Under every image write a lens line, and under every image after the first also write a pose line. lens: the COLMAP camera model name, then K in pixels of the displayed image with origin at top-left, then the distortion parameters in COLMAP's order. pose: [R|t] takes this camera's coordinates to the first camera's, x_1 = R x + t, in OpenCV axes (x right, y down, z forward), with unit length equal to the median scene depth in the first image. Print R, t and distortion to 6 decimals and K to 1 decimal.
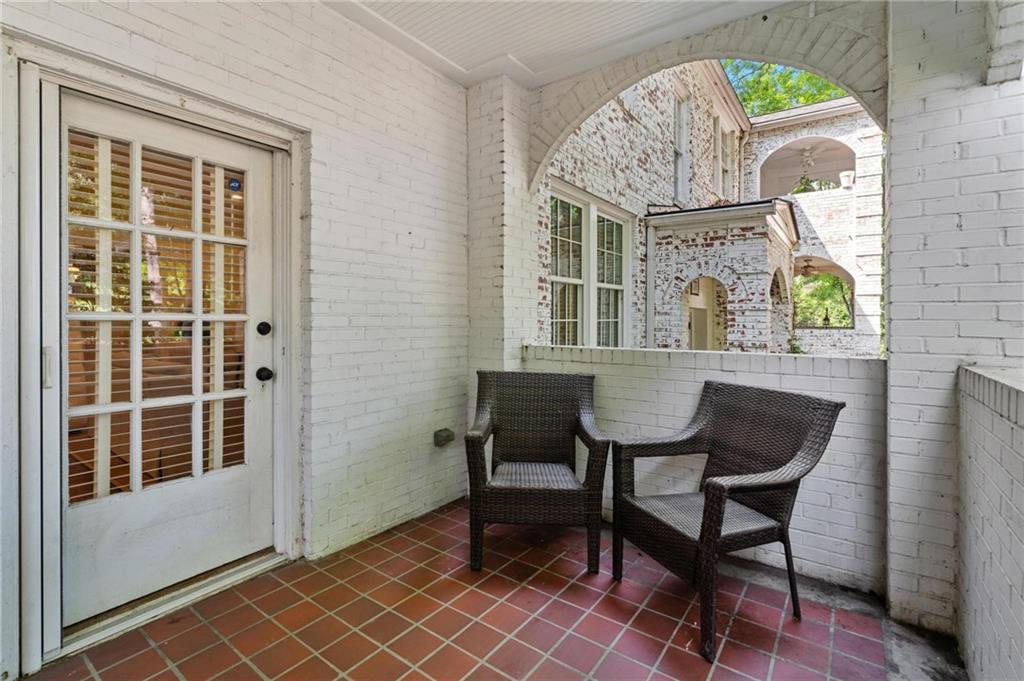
lens RADIAL K [[471.9, 0, 513.0], [0, 471.9, 320.9], [0, 0, 1]] dist [-0.000797, -0.000127]
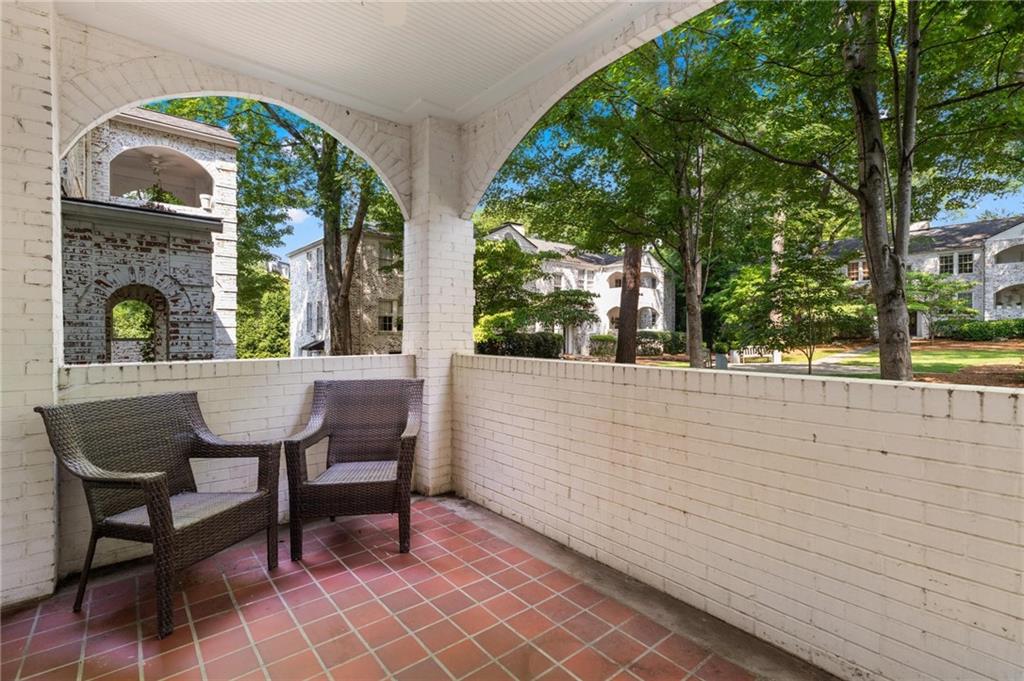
lens RADIAL K [[473.0, 0, 512.0], [0, 473.0, 340.5], [0, 0, 1]] dist [0.000308, 0.000103]
pose [[0.240950, -0.020731, 0.970316, -0.320674], [0.003380, 0.999784, 0.020521, -0.001694], [-0.970532, -0.001665, 0.240968, 0.093483]]
